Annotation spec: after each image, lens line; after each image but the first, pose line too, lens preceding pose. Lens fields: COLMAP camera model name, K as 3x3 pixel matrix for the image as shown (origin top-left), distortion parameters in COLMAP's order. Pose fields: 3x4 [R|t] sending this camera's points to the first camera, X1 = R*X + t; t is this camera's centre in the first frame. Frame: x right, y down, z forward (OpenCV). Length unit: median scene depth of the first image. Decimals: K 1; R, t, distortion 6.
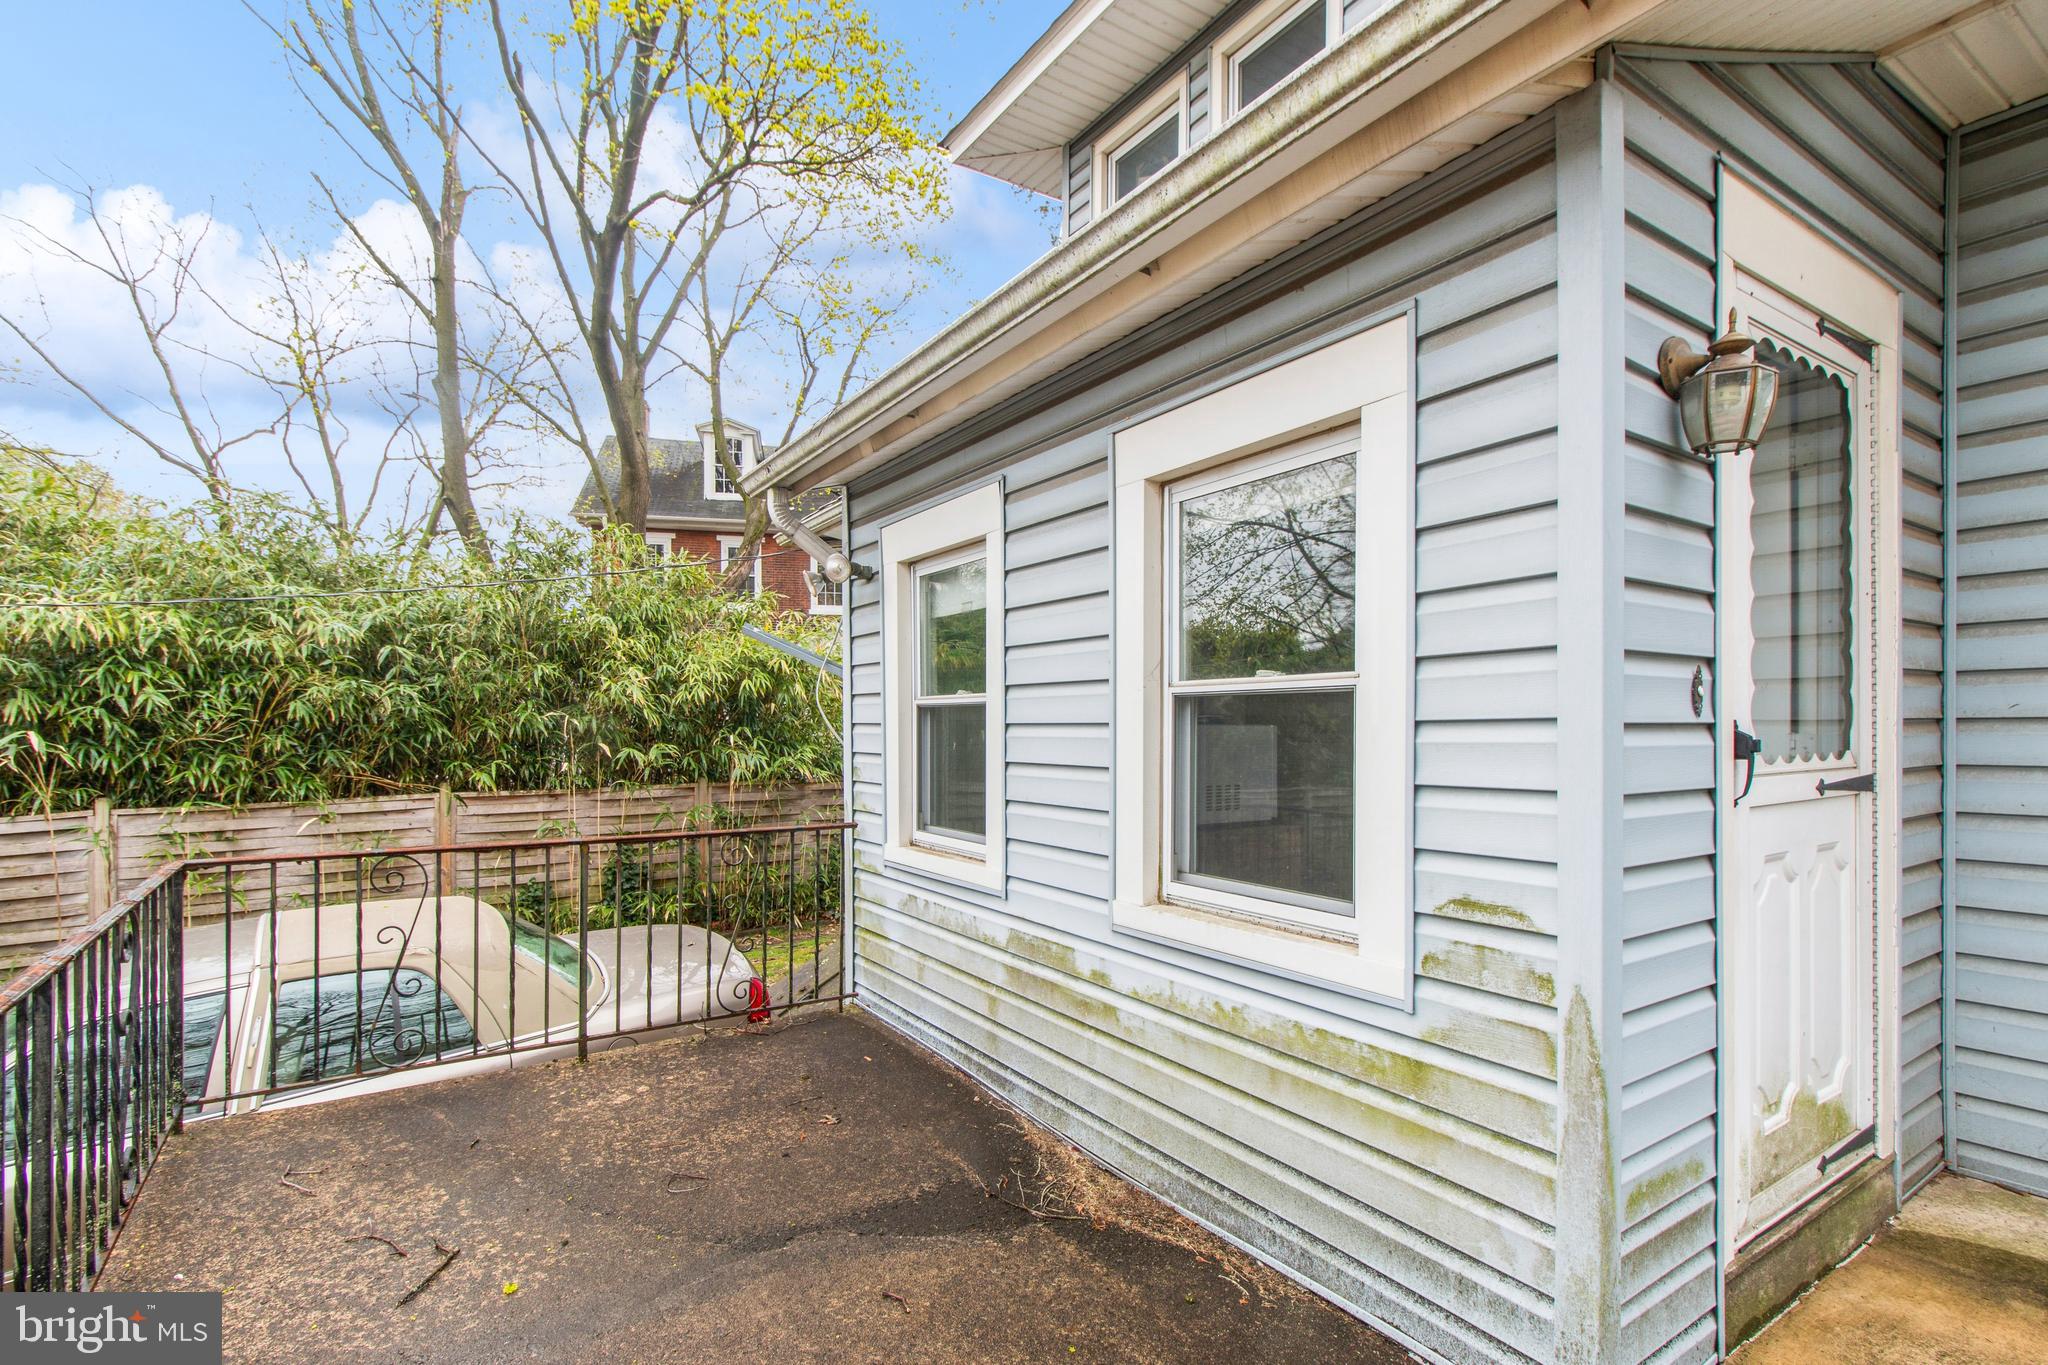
lens RADIAL K [[948.3, 0, 1008.8], [0, 948.3, 729.3], [0, 0, 1]] dist [0.003705, 0.000311]
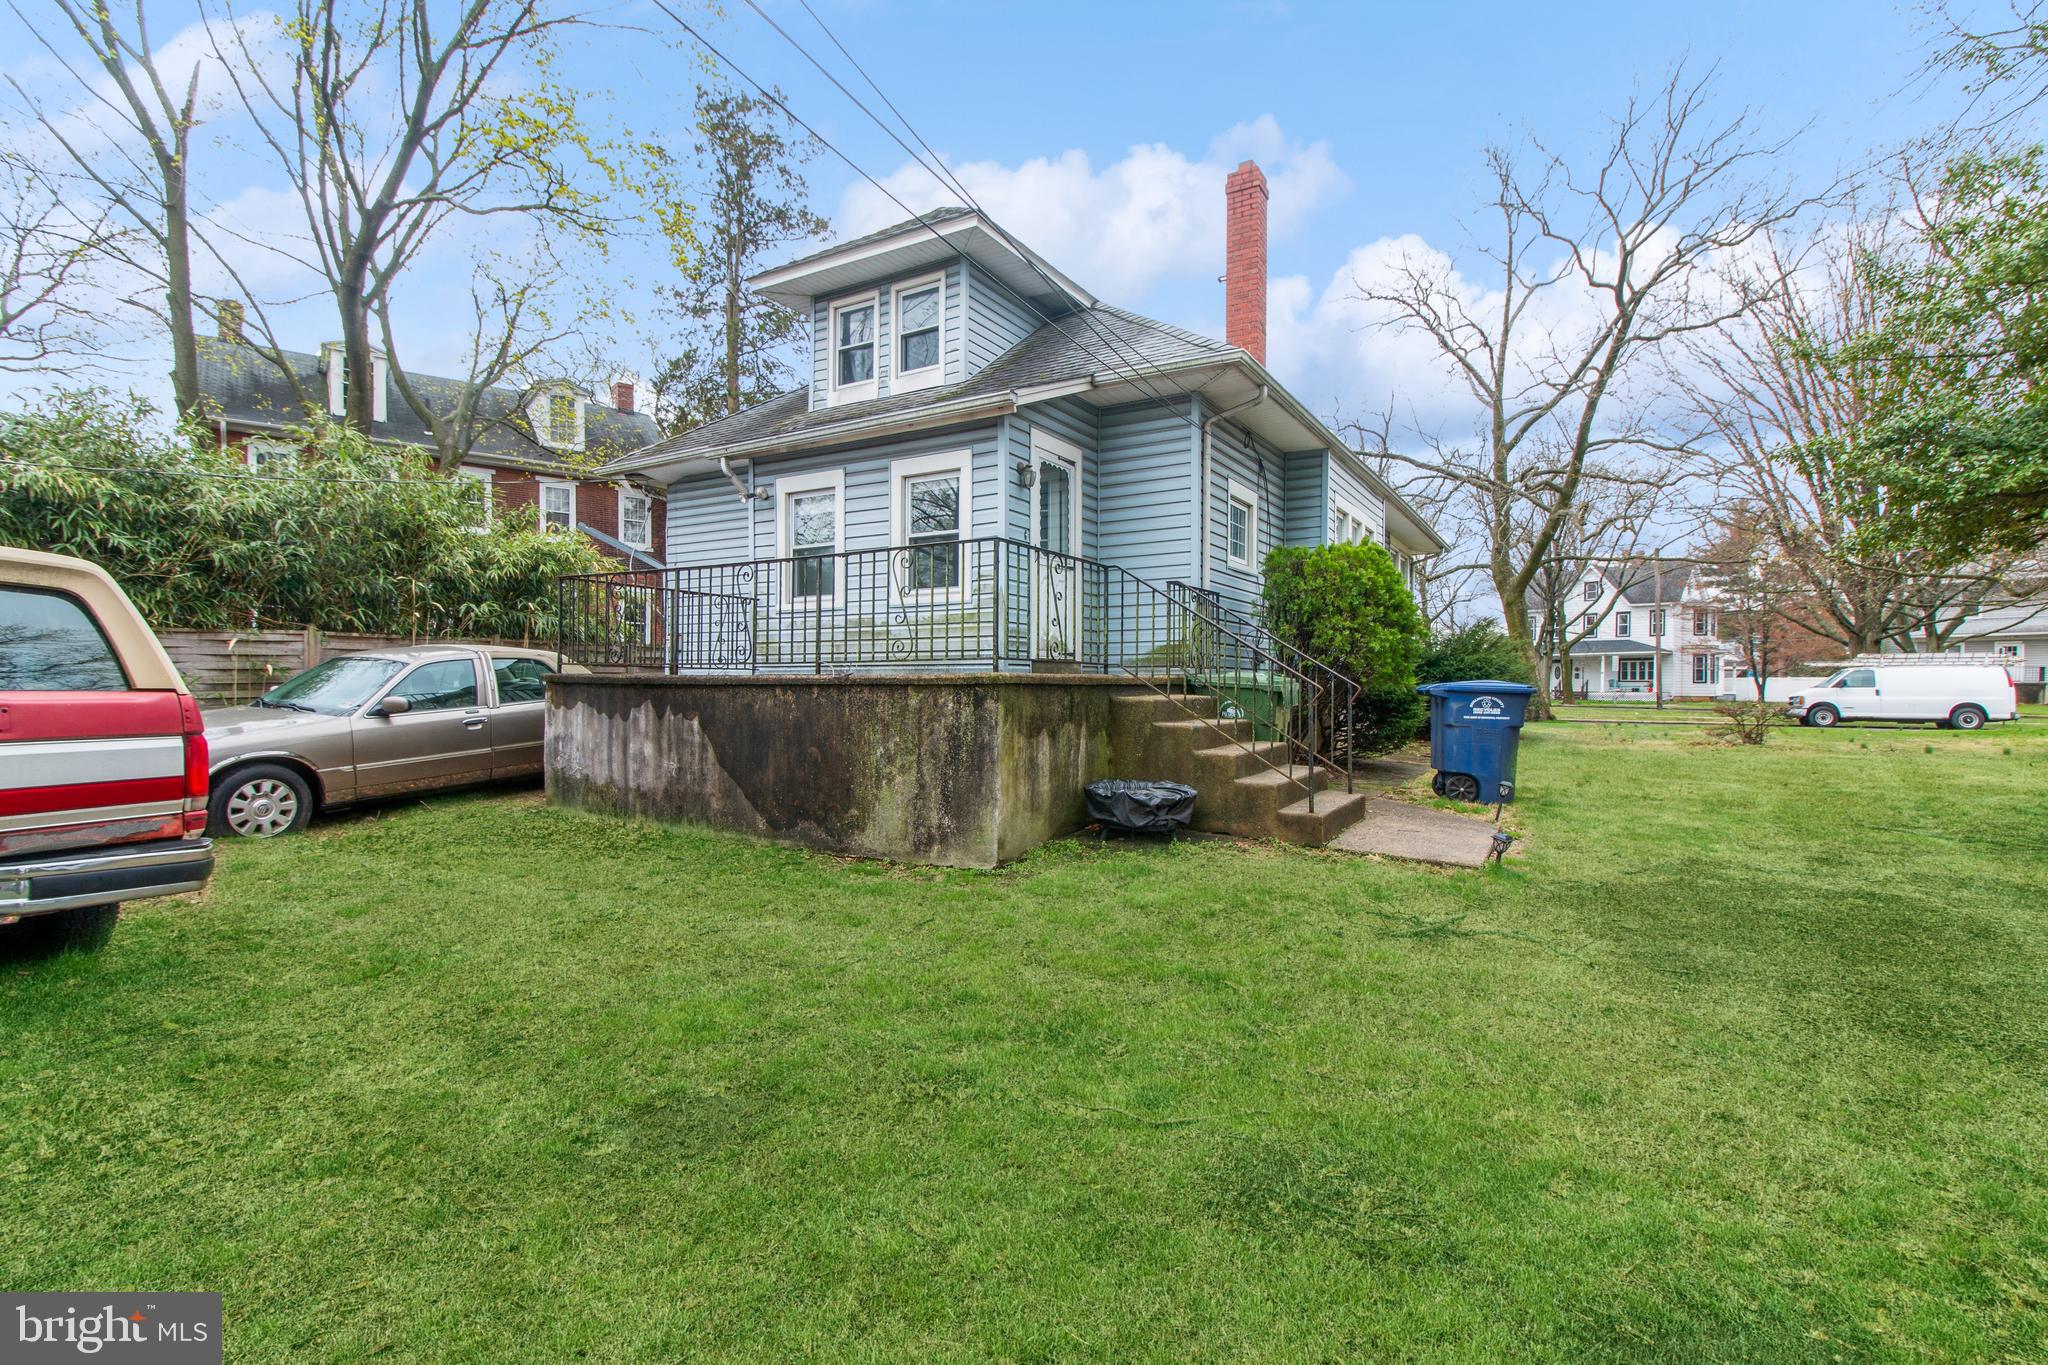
lens RADIAL K [[951.5, 0, 1017.9], [0, 951.5, 650.0], [0, 0, 1]] dist [0.025665, -0.016037]
pose [[0.897475, 0.019371, 0.440639, -0.832866], [-0.000062, 0.999041, -0.043791, 0.439788], [-0.441065, 0.039274, 0.896616, -1.915774]]
